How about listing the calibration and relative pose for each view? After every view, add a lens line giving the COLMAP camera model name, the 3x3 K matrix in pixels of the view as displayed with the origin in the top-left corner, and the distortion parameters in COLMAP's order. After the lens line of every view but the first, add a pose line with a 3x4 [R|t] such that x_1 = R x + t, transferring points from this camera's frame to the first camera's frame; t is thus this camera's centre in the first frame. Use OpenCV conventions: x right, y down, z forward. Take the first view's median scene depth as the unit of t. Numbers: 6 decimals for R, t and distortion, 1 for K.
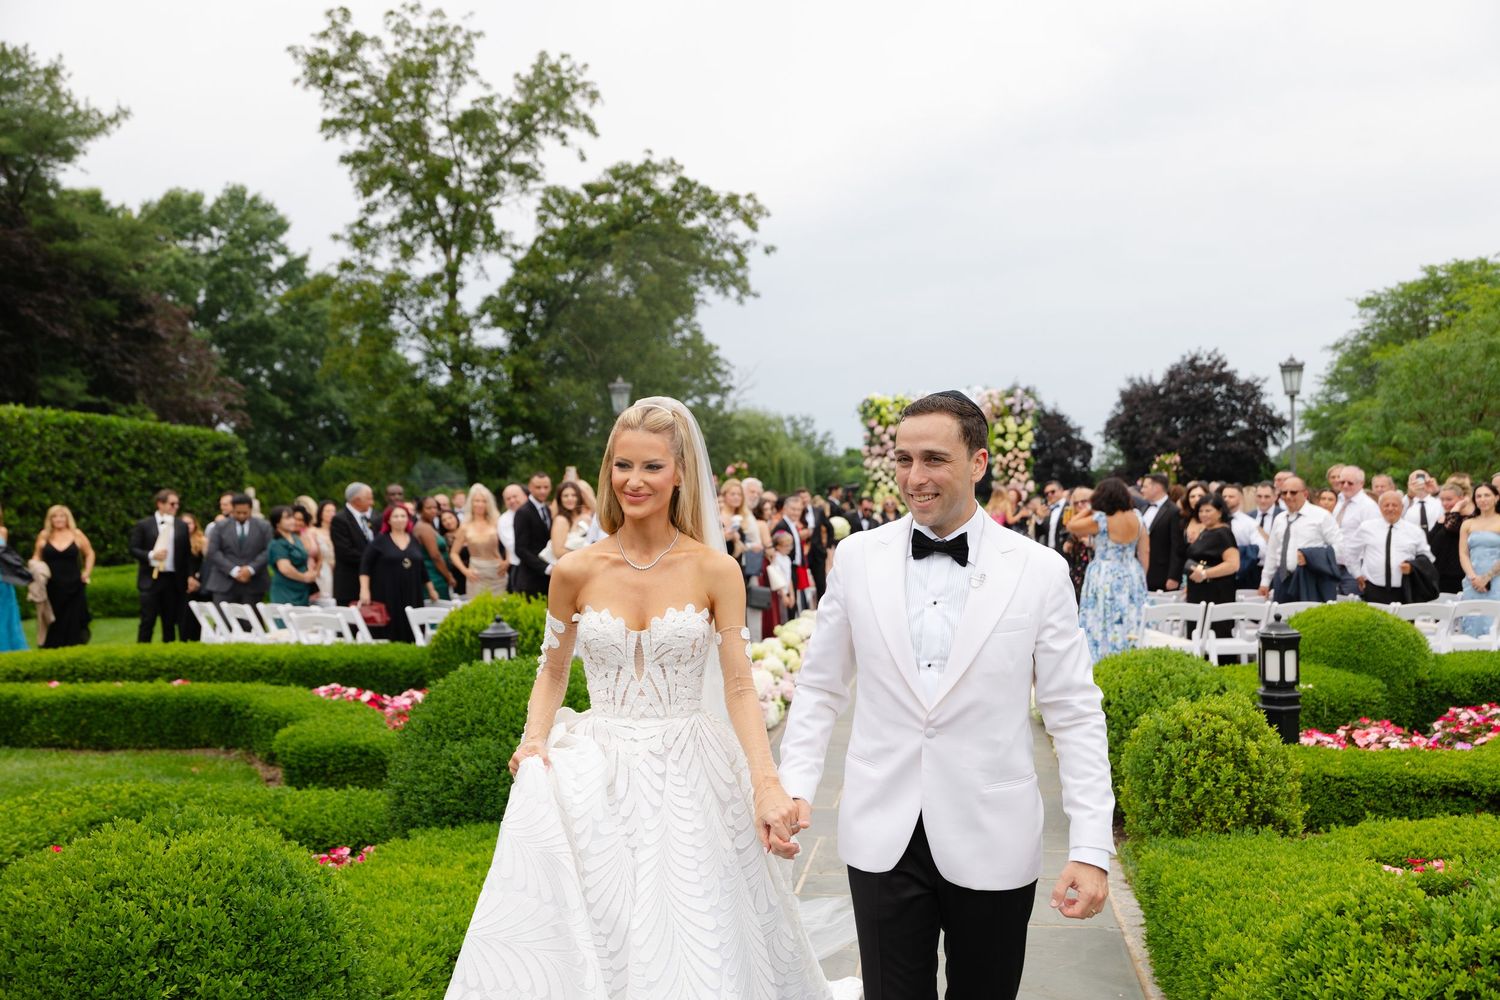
lens RADIAL K [[1333.1, 0, 762.4], [0, 1333.1, 504.7], [0, 0, 1]] dist [0.007175, 0.000861]
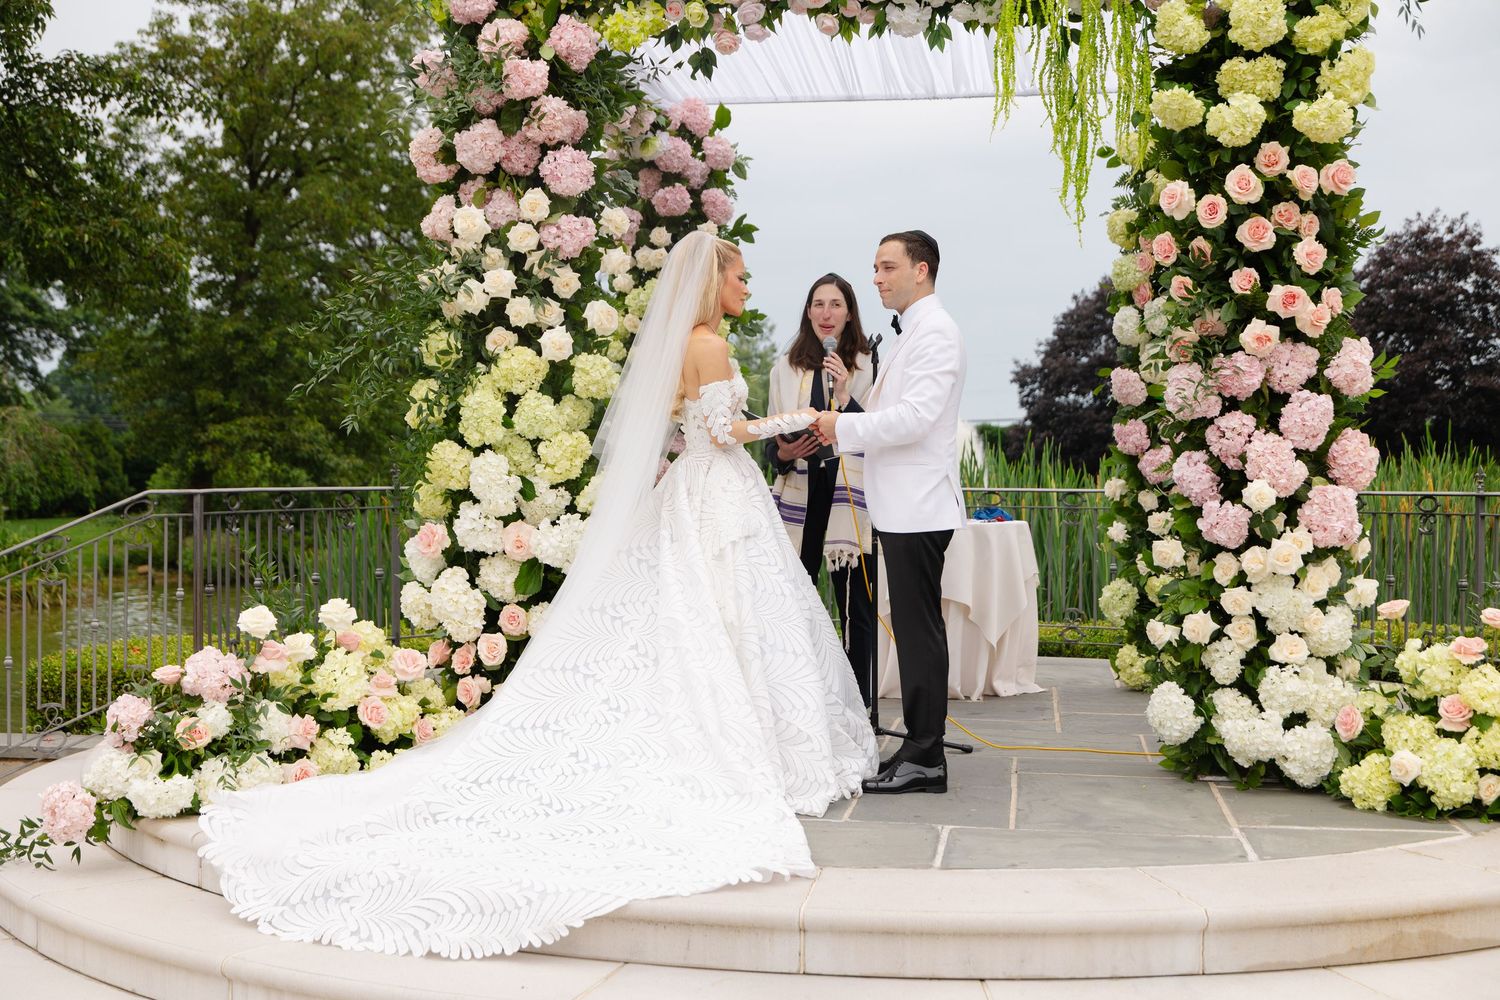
lens RADIAL K [[1813.6, 0, 752.0], [0, 1813.6, 509.9], [0, 0, 1]] dist [-0.037436, 0.008074]
pose [[0.999748, 0.022310, 0.002497, 0.095474], [-0.022362, 0.999477, 0.023351, 0.000595], [-0.001975, -0.023401, 0.999724, 0.592855]]
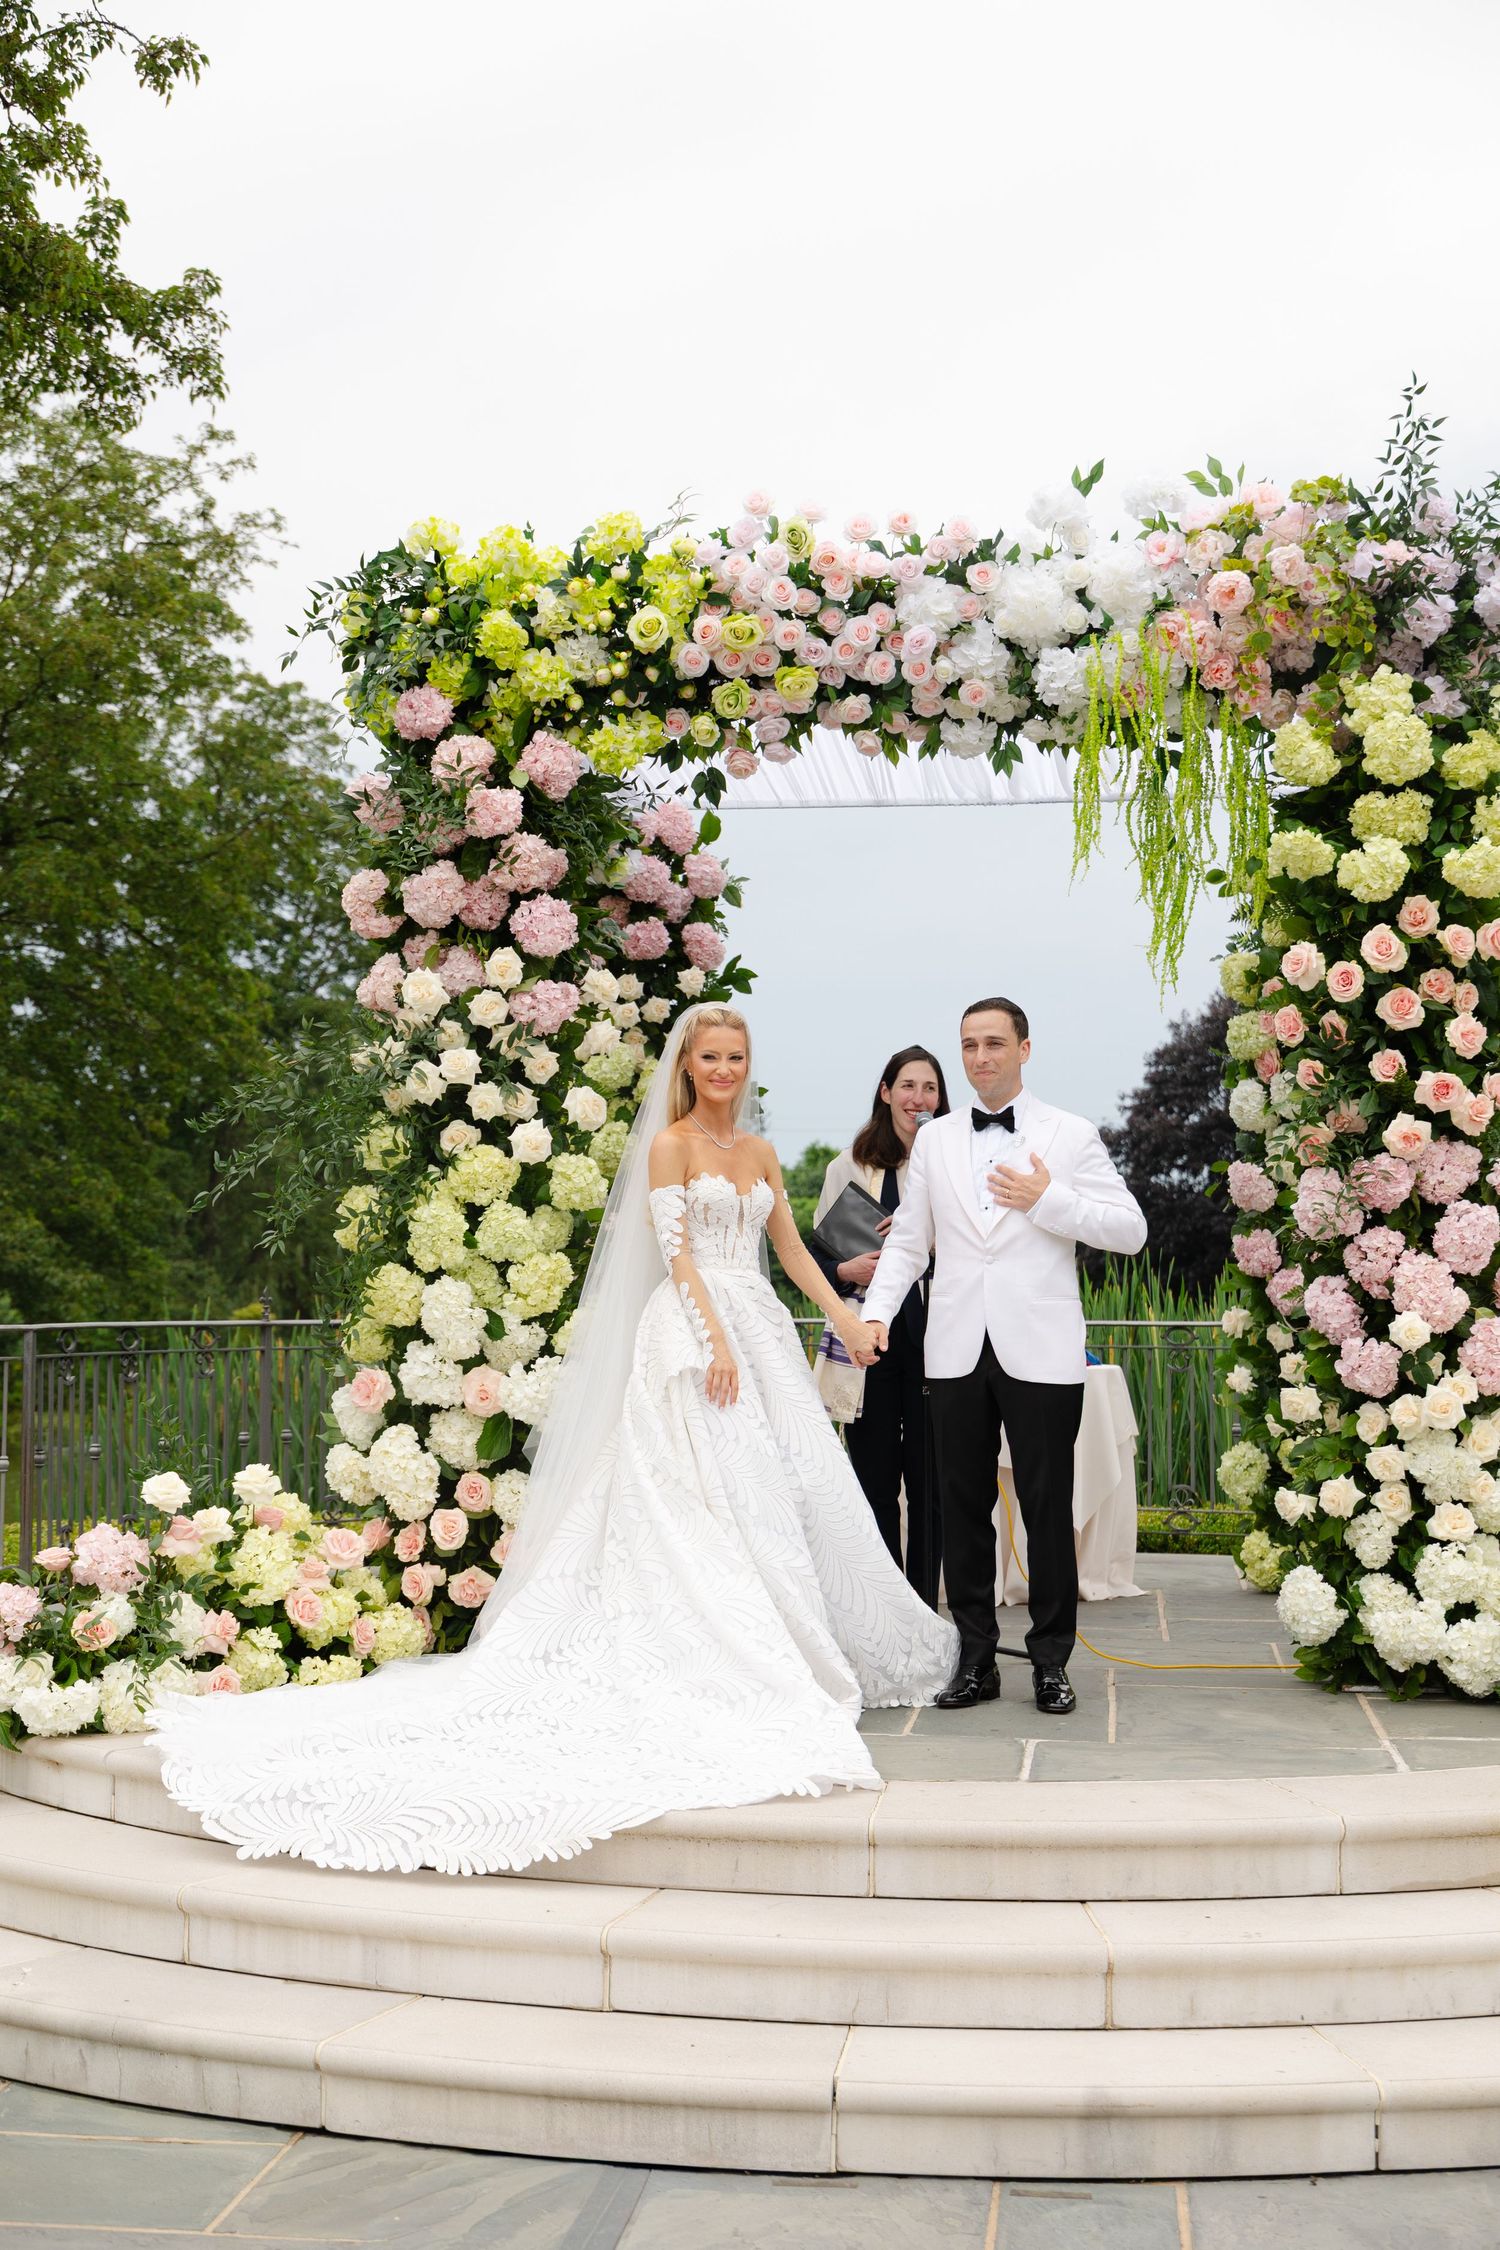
lens RADIAL K [[2870.4, 0, 750.0], [0, 2870.4, 1125.0], [0, 0, 1]] dist [-0.018218, -0.087438]
pose [[0.999366, 0.022041, 0.027972, 0.086717], [-0.020444, 0.998213, -0.056155, -0.000244], [-0.029159, 0.055547, 0.998030, 0.544555]]
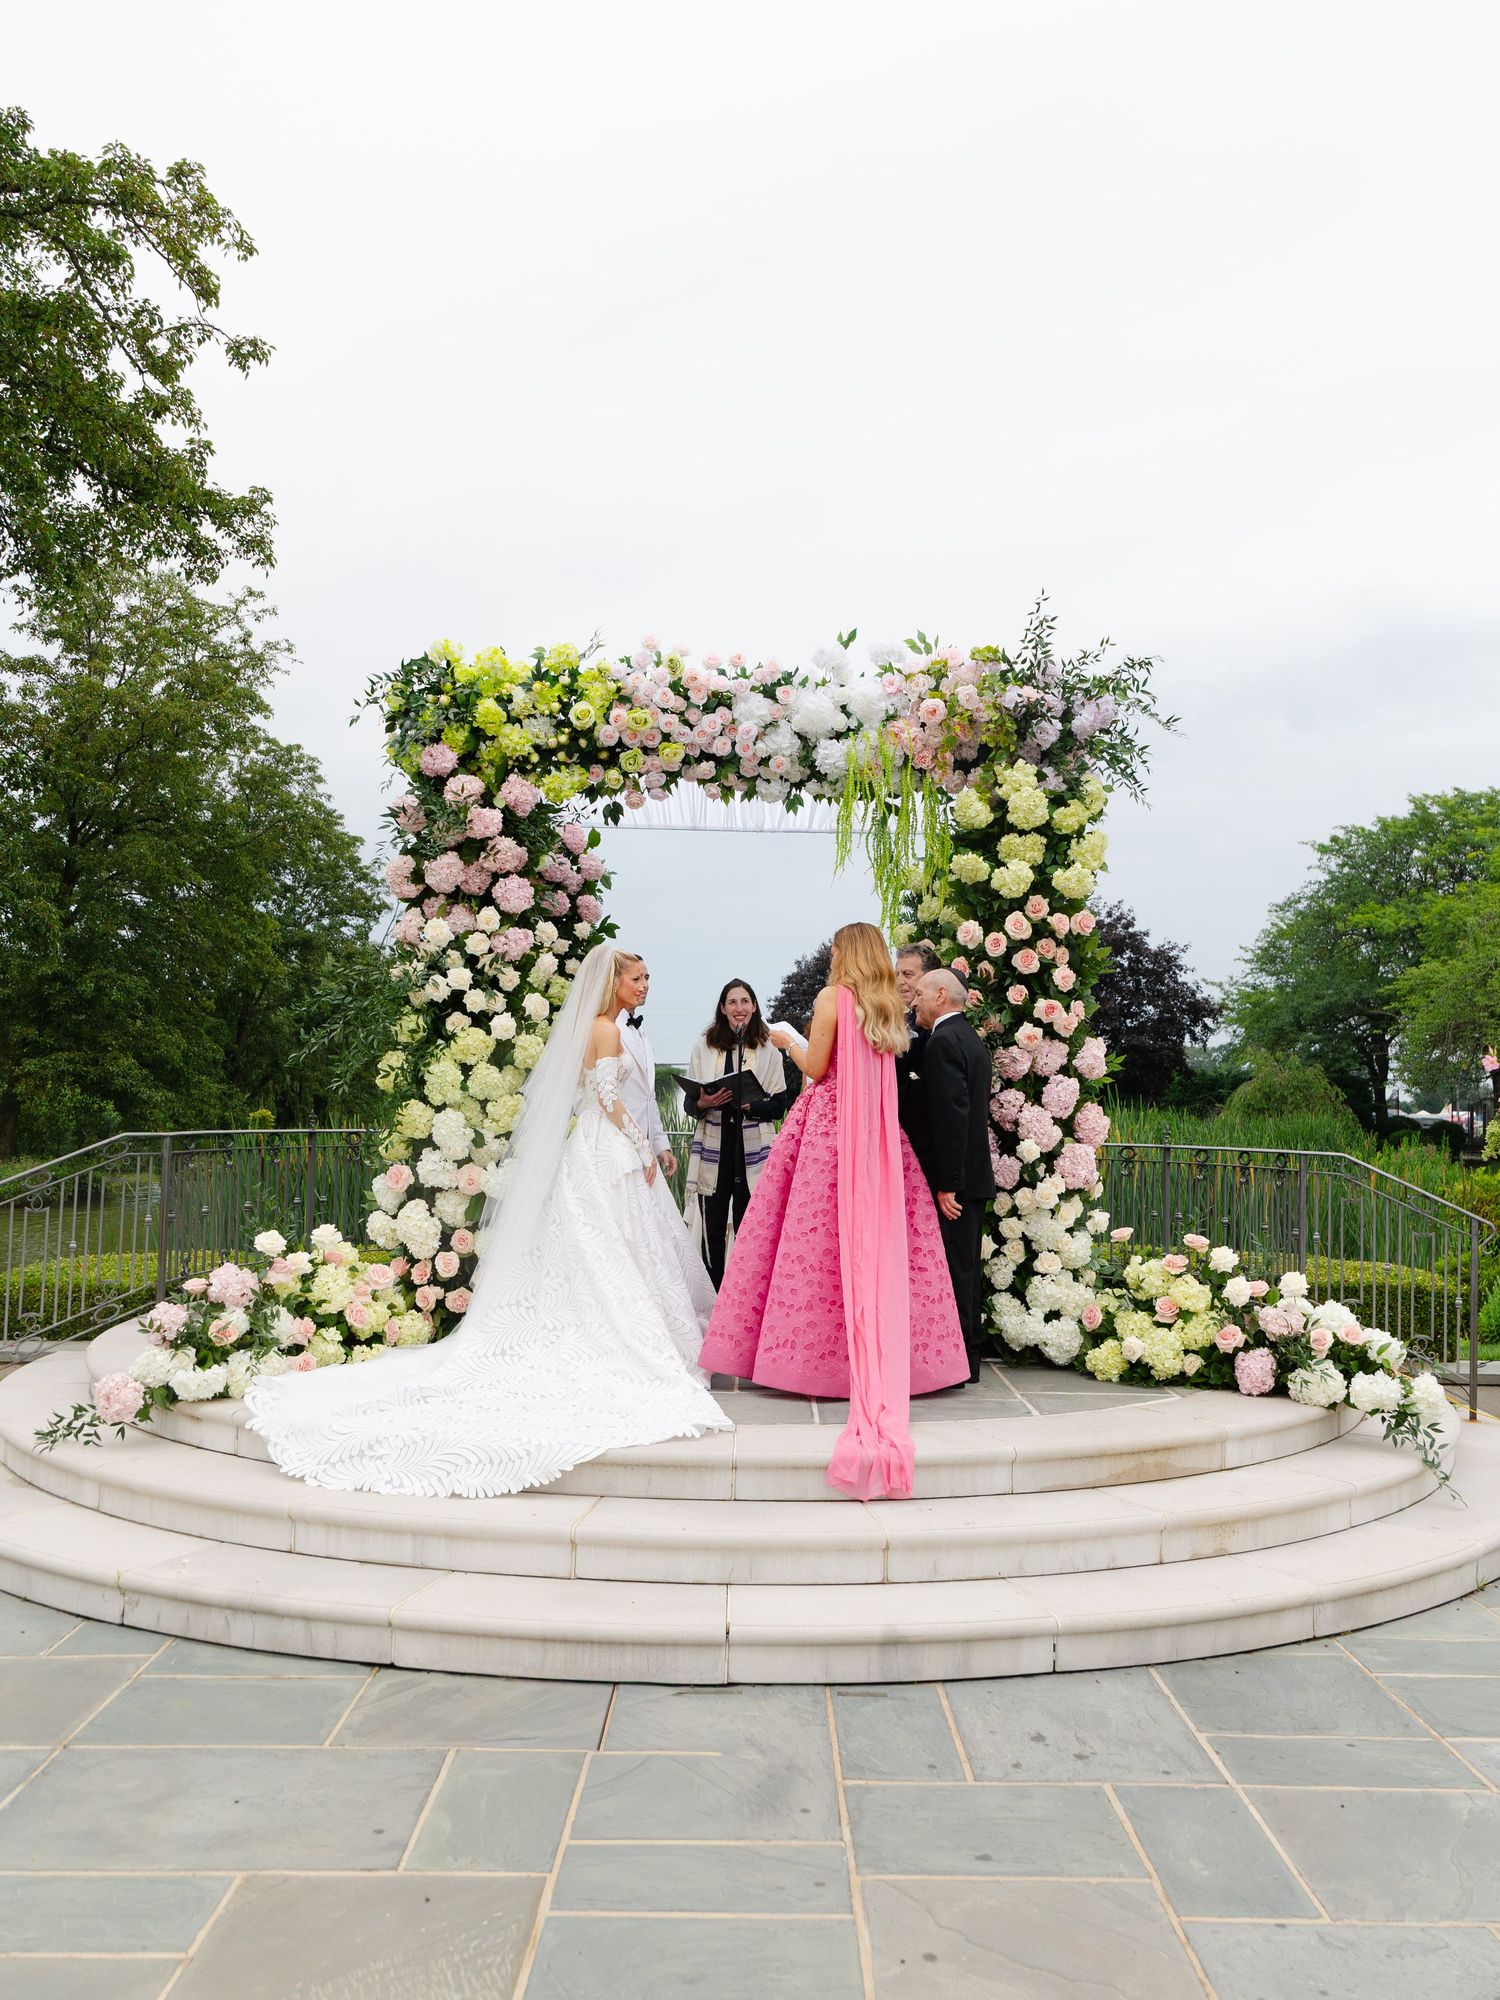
lens RADIAL K [[1610.7, 0, 793.7], [0, 1610.7, 1029.3], [0, 0, 1]] dist [0.013244, 0.005480]
pose [[0.982989, 0.046057, 0.177798, 0.075281], [-0.037491, 0.997982, -0.051243, -0.001771], [-0.179799, 0.043706, 0.982732, 0.561590]]
